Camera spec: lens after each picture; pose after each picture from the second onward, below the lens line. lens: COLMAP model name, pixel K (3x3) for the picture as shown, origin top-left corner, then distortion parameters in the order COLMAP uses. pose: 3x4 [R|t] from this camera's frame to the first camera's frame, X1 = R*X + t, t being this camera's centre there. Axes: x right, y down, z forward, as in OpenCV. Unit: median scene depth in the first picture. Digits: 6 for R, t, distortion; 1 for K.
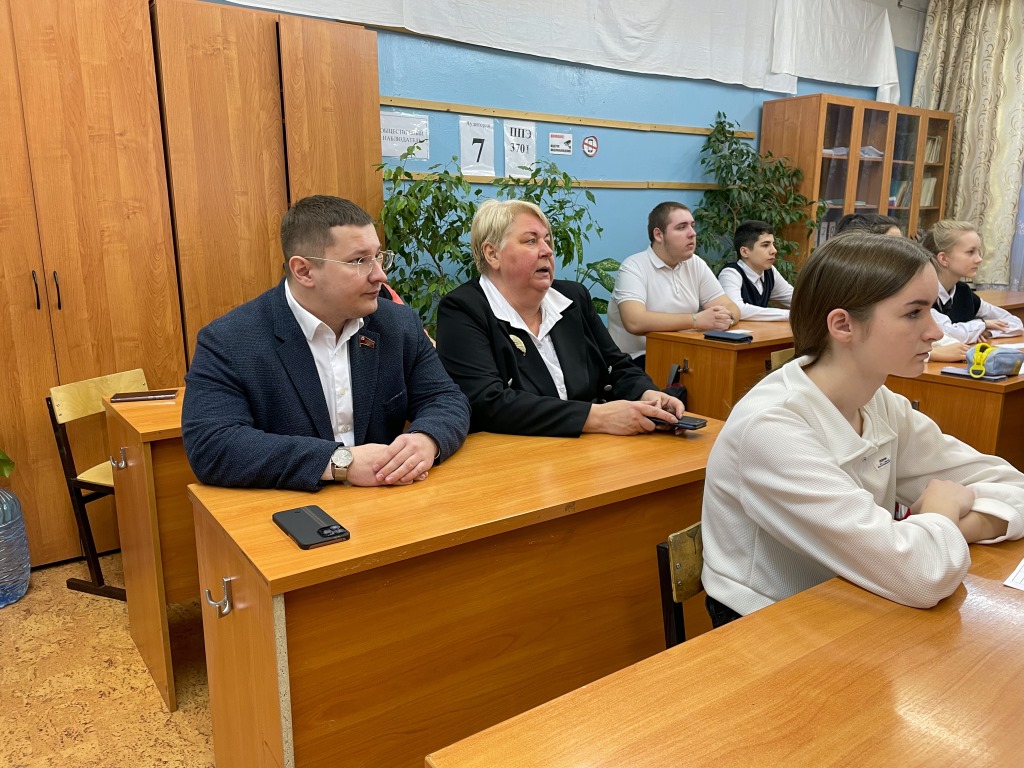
lens RADIAL K [[772.3, 0, 517.5], [0, 772.3, 386.4], [0, 0, 1]] dist [0.032187, -0.039588]
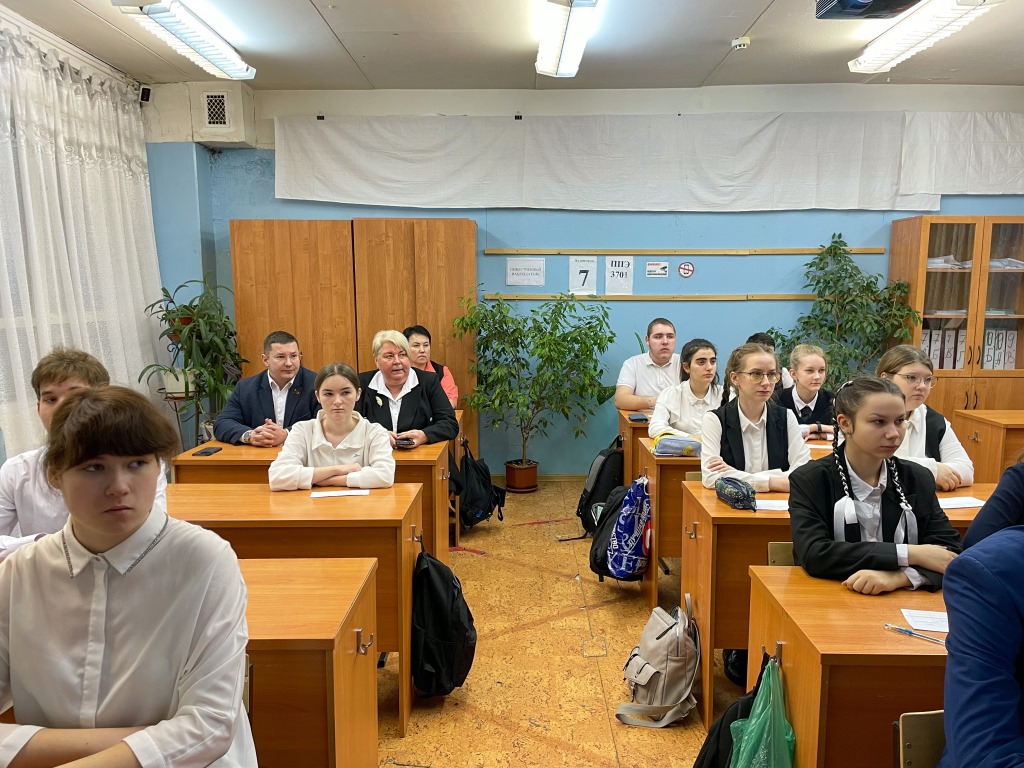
lens RADIAL K [[772.3, 0, 511.0], [0, 772.3, 386.4], [0, 0, 1]] dist [0.032187, -0.039588]
pose [[0.821231, 0.073061, -0.565899, 0.688150], [-0.122575, 0.991203, -0.049911, -0.015593], [0.557274, 0.110353, 0.822963, -0.247706]]
